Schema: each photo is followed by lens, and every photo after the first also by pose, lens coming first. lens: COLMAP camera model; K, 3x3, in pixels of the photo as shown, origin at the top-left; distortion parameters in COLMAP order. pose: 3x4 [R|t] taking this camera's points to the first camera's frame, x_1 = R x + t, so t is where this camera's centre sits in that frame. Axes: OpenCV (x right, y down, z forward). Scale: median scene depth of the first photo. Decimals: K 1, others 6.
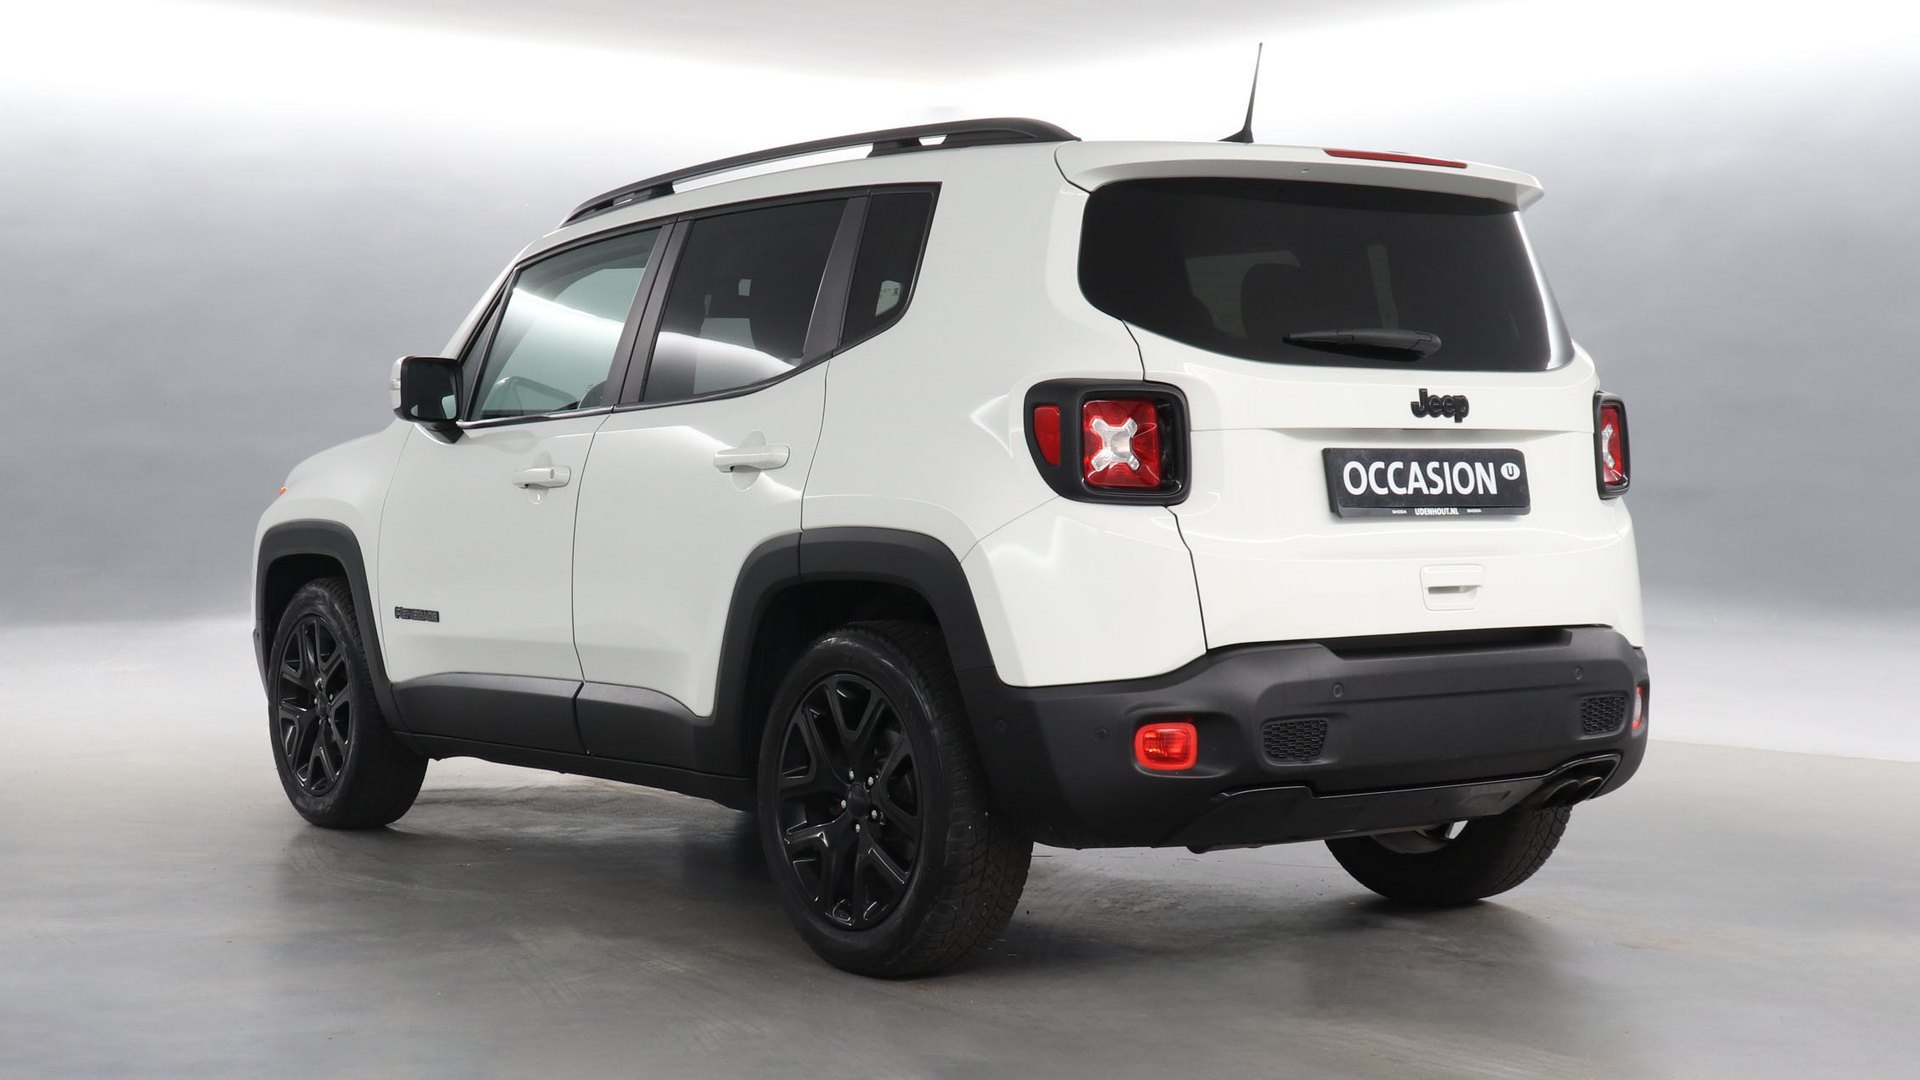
lens RADIAL K [[2723.9, 0, 960.2], [0, 2723.9, 593.2], [0, 0, 1]] dist [-0.015886, -0.006484]
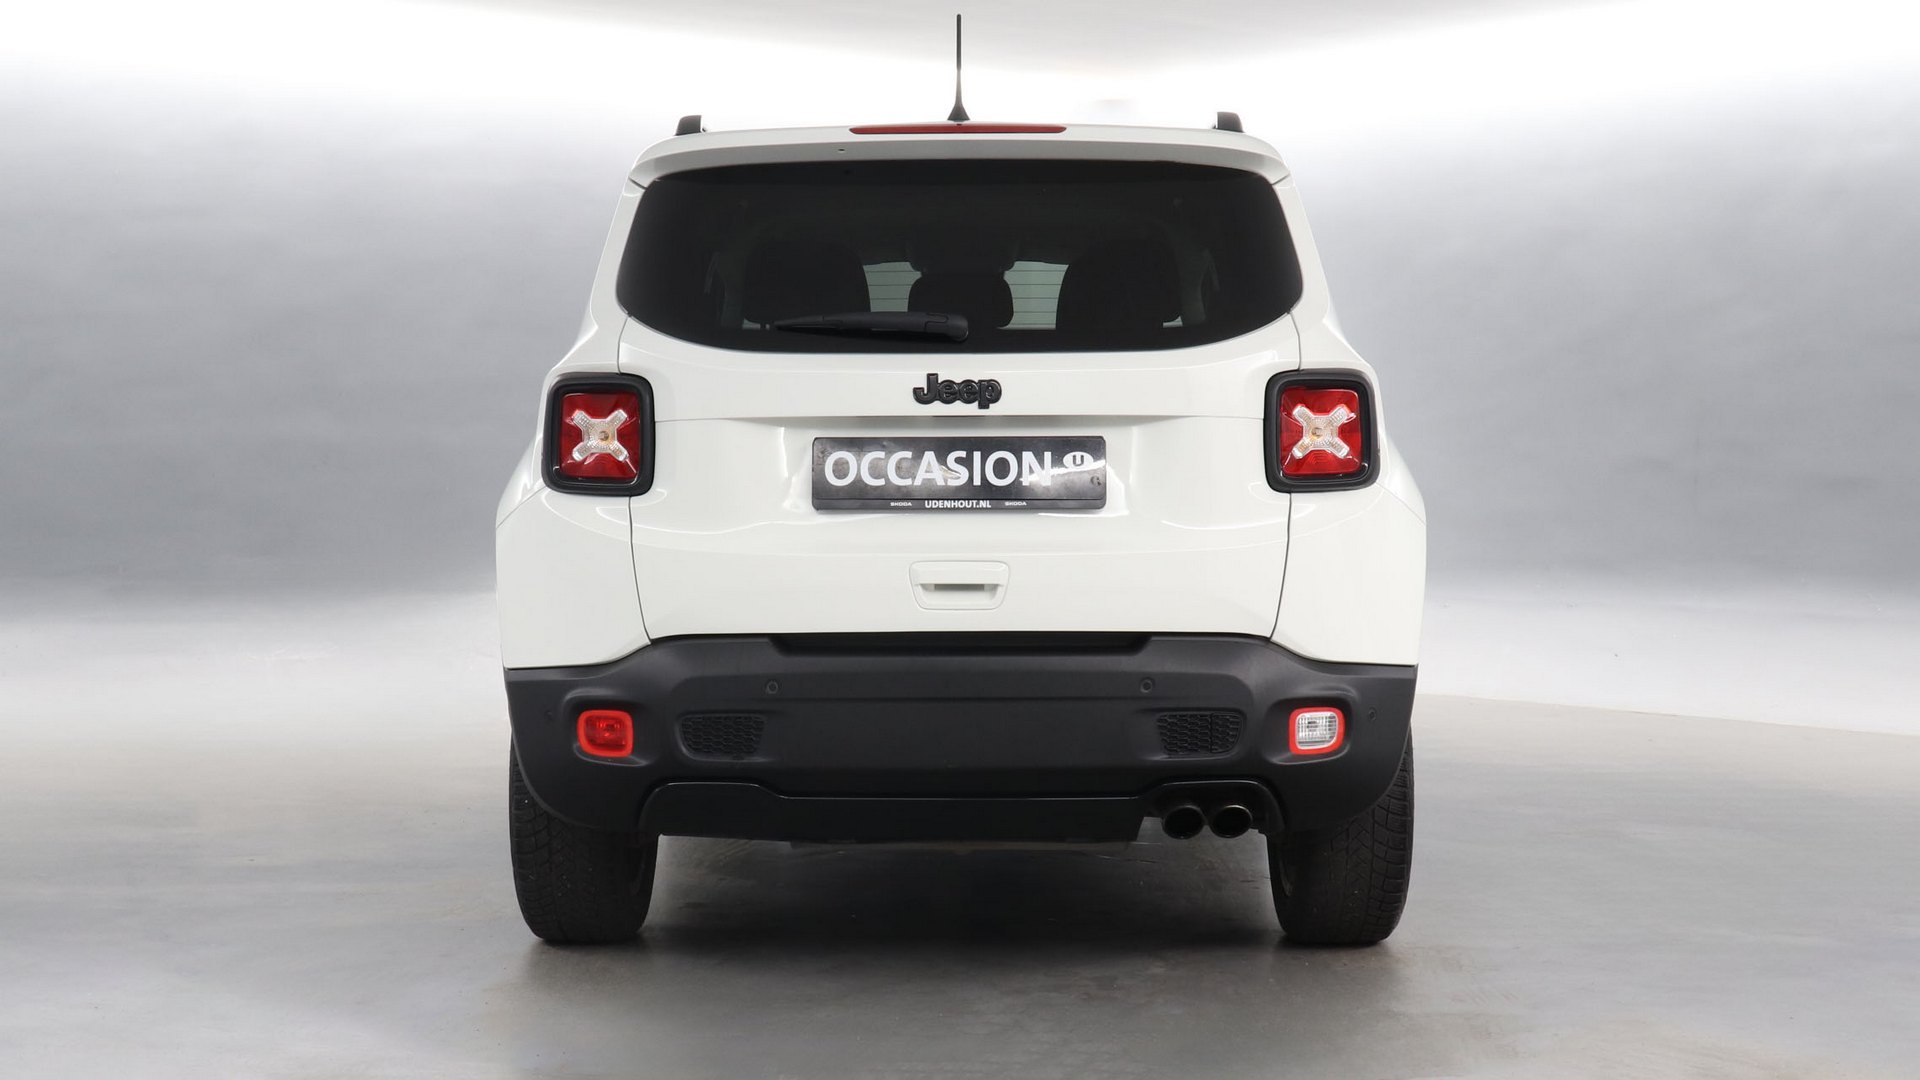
lens RADIAL K [[2723.9, 0, 960.2], [0, 2723.9, 593.2], [0, 0, 1]] dist [-0.015886, -0.006484]
pose [[0.800382, 0.027588, -0.598855, 0.742409], [-0.025034, 0.999607, 0.012591, -0.011240], [0.598967, 0.004914, 0.800758, 0.251400]]
